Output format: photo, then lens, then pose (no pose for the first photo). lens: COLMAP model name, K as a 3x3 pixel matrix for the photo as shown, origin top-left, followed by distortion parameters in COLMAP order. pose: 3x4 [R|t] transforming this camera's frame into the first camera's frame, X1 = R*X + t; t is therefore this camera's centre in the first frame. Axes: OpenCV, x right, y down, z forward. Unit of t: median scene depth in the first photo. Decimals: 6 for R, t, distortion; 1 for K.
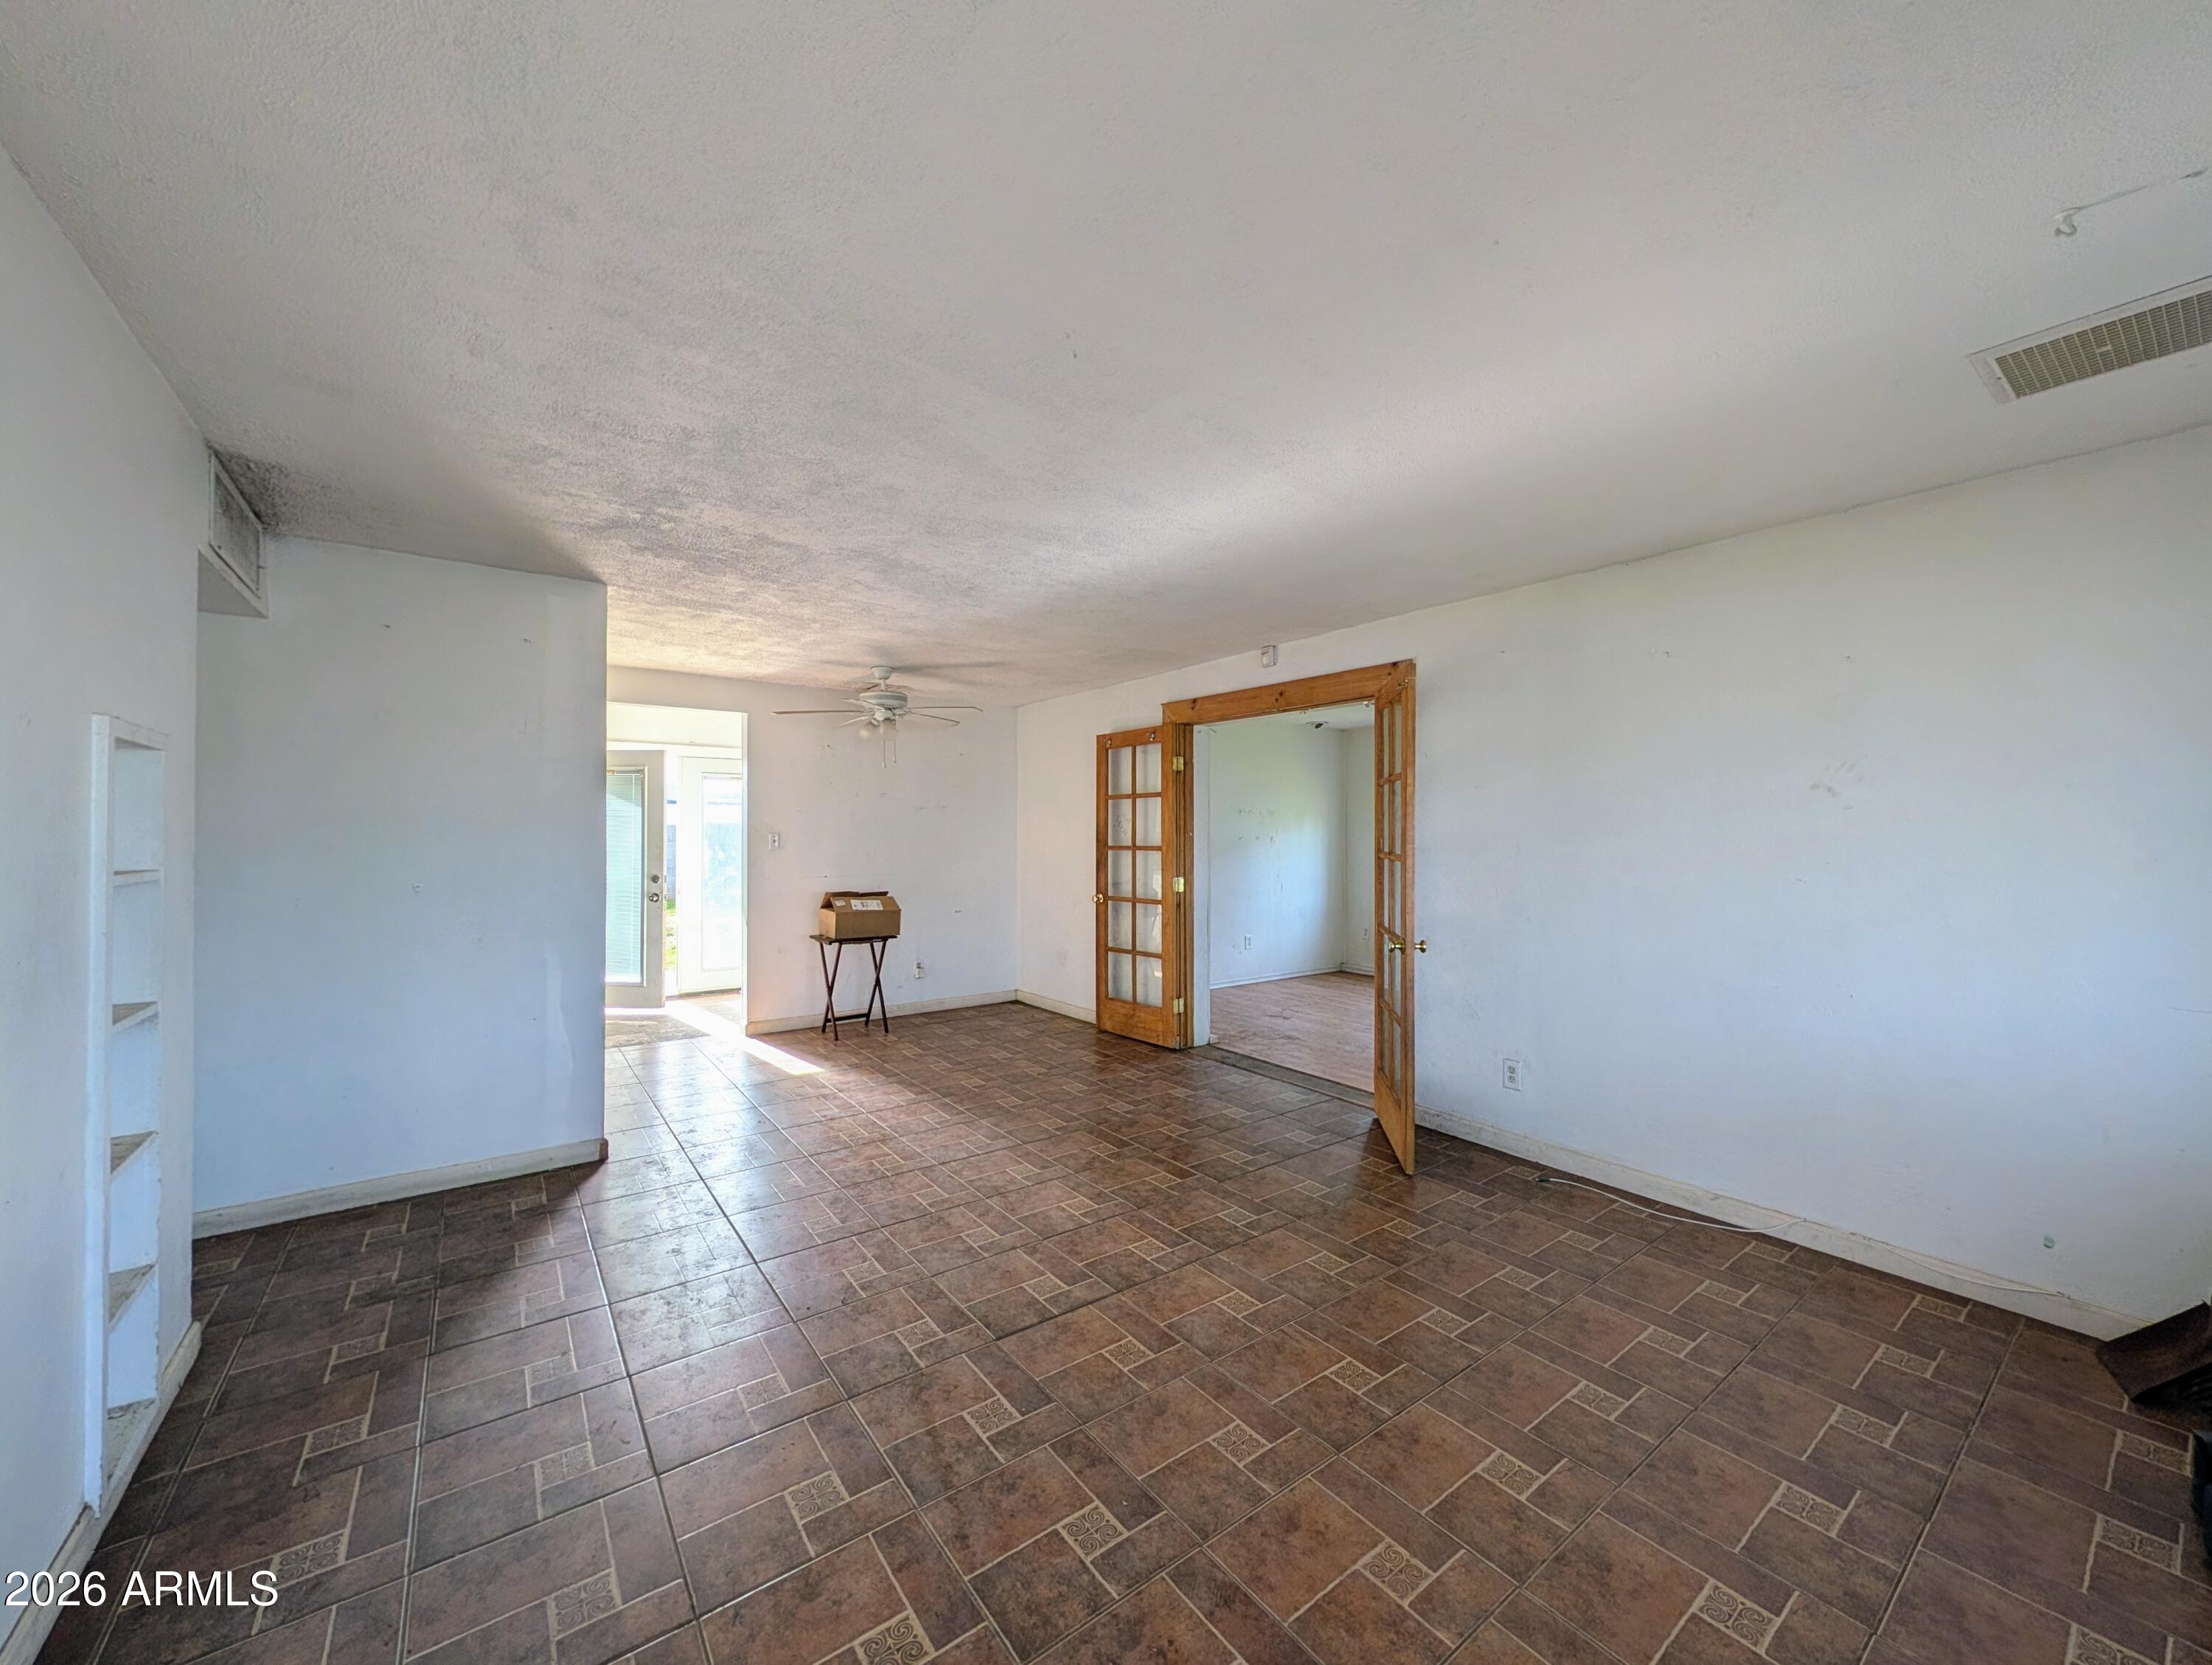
lens RADIAL K [[849.9, 0, 1107.5], [0, 849.9, 828.7], [0, 0, 1]] dist [0.000613, 0.000262]
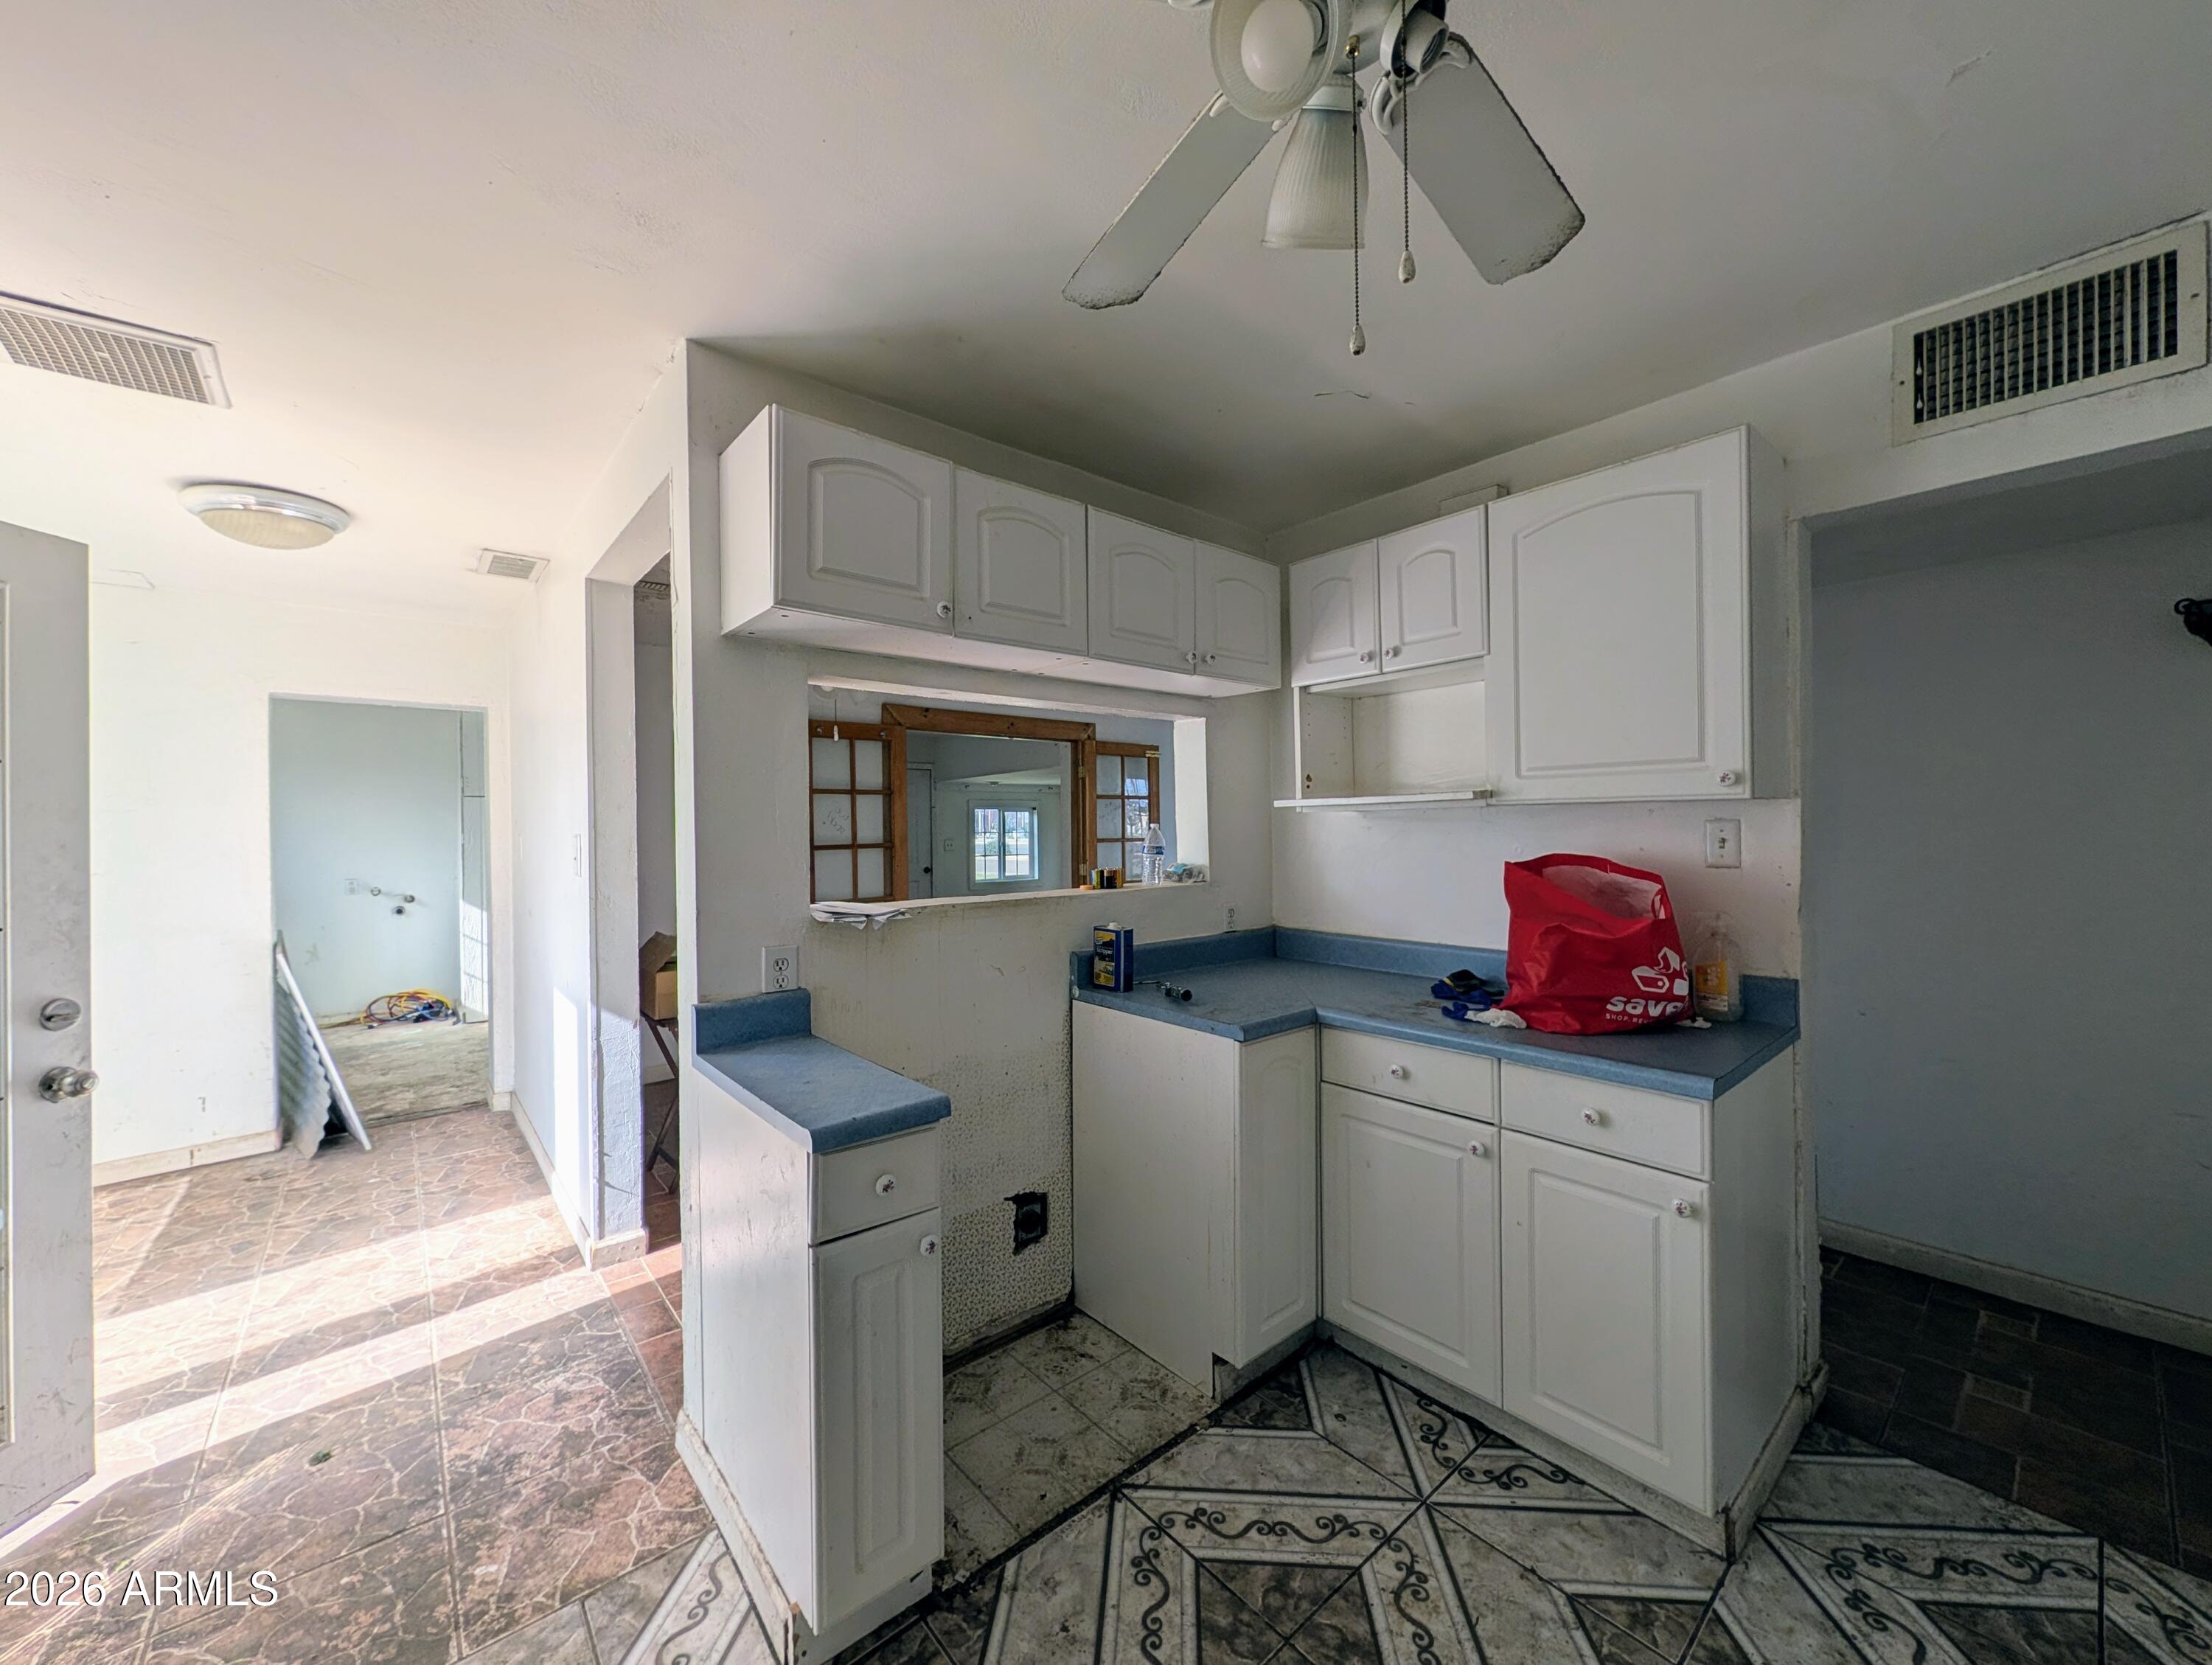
lens RADIAL K [[849.9, 0, 1107.5], [0, 849.9, 828.7], [0, 0, 1]] dist [0.000613, 0.000262]
pose [[-0.072808, -0.004232, 0.997337, -0.941940], [0.007748, 0.999958, 0.004809, 0.000894], [-0.997316, 0.008078, -0.072772, 0.778911]]
